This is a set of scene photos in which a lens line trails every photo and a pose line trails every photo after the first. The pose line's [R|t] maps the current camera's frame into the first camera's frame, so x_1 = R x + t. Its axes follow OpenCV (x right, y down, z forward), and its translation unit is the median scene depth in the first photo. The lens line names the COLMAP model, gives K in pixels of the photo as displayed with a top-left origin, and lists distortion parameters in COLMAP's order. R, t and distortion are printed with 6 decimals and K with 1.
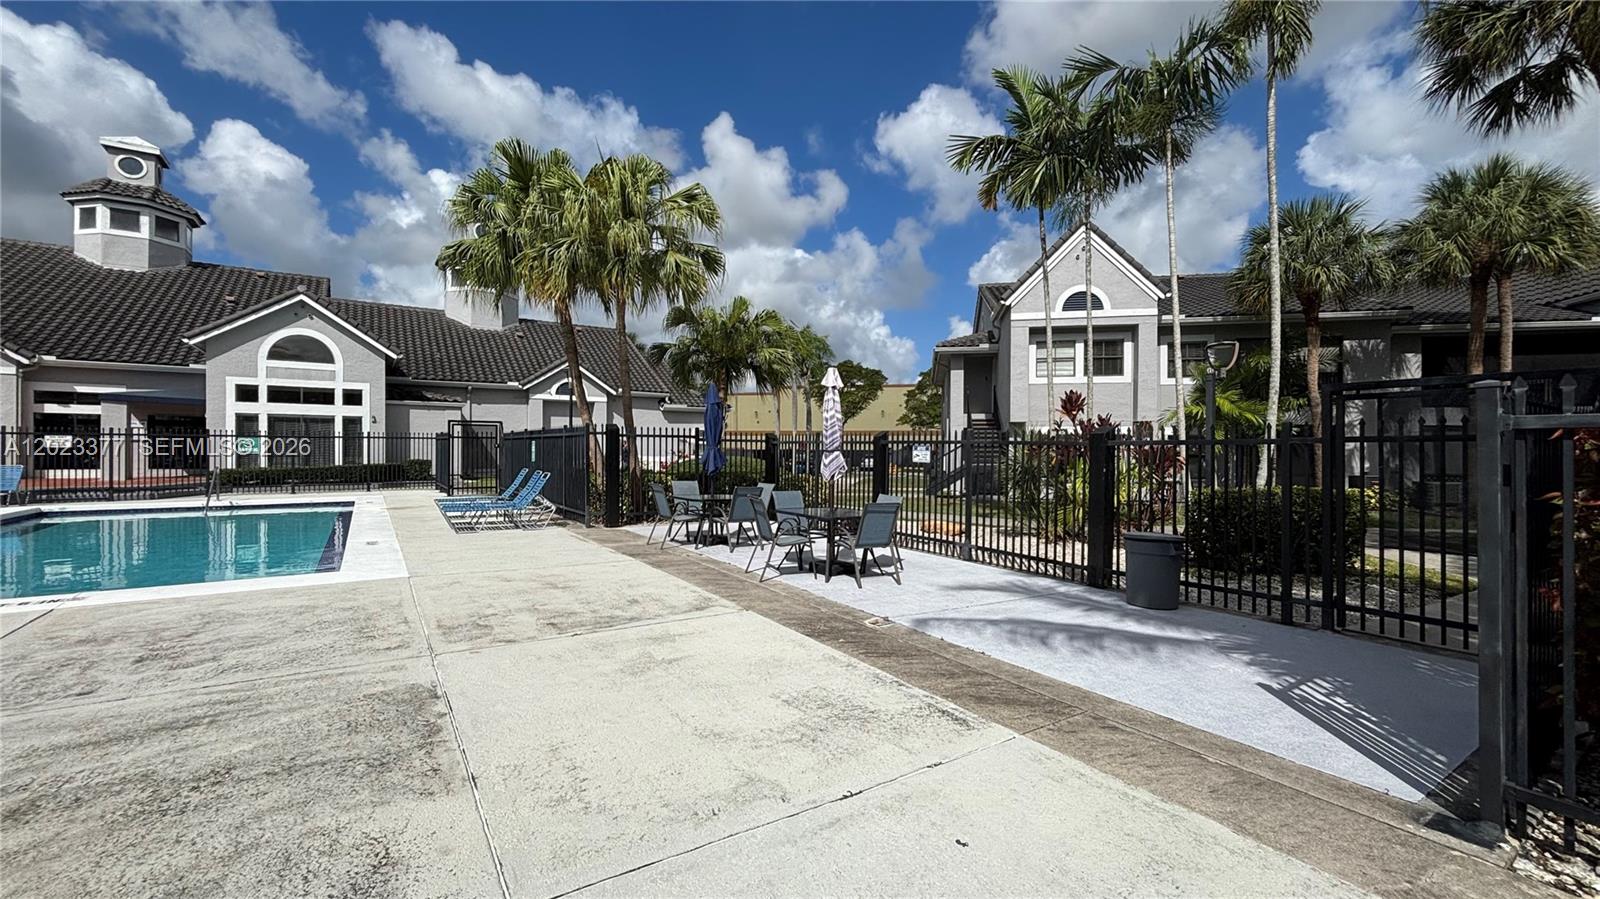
lens RADIAL K [[642.8, 0, 791.8], [0, 642.8, 449.0], [0, 0, 1]] dist [0.001825, -0.002320]
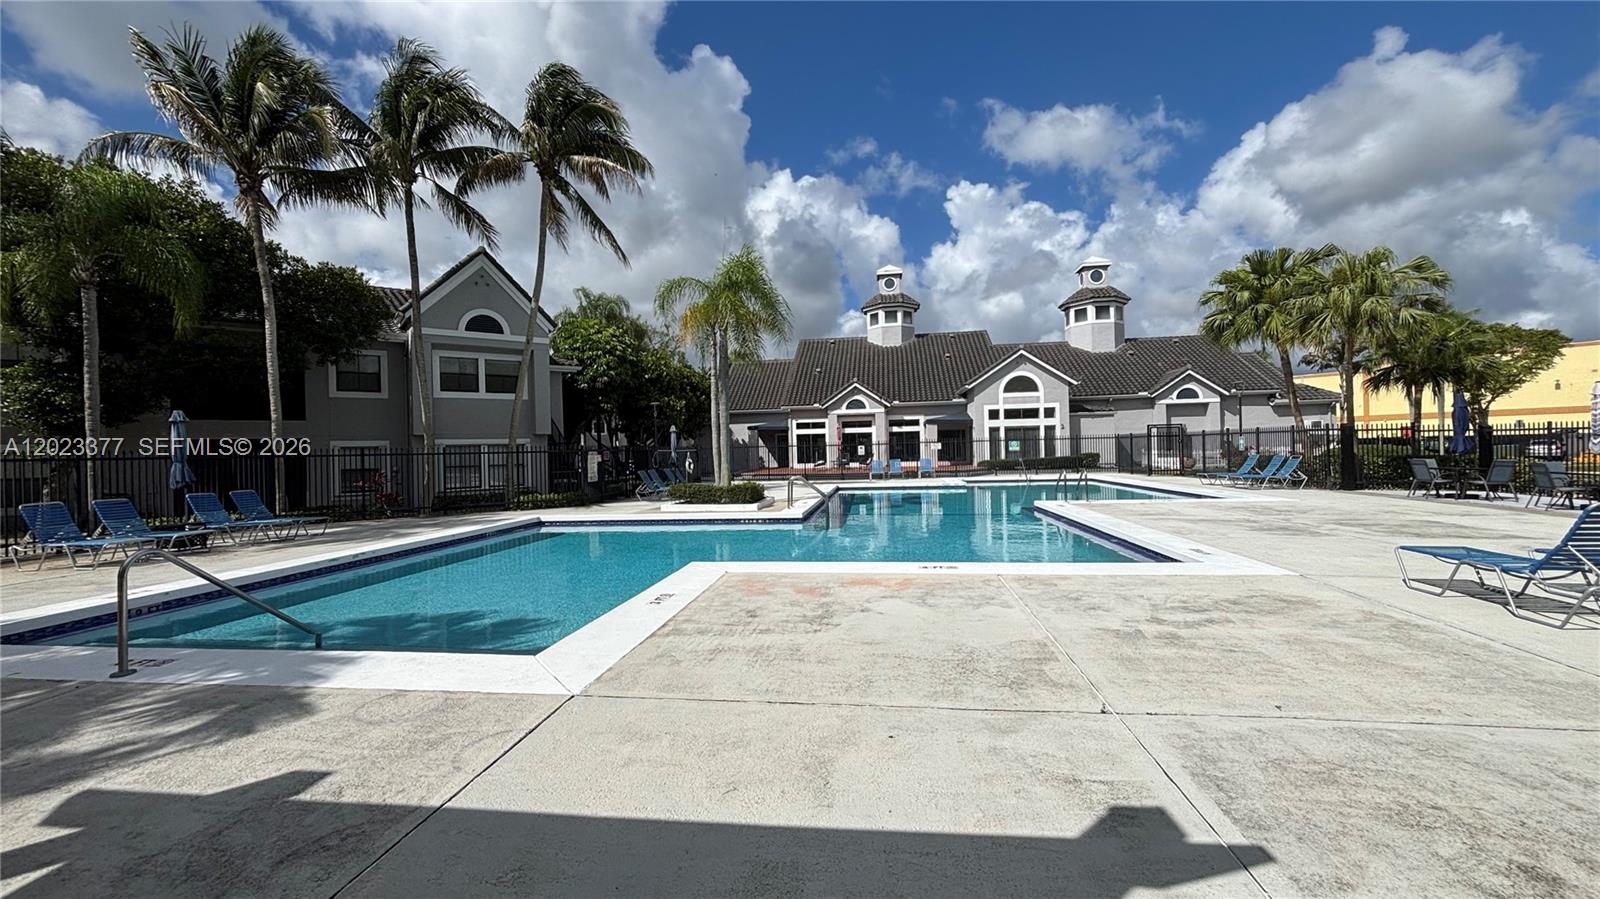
lens RADIAL K [[642.8, 0, 798.8], [0, 642.8, 453.5], [0, 0, 1]] dist [0.001825, -0.002320]
pose [[0.753725, -0.021538, -0.656837, -0.142801], [0.029195, 0.999573, 0.000725, -0.002660], [0.656541, -0.019723, 0.754032, -0.564218]]
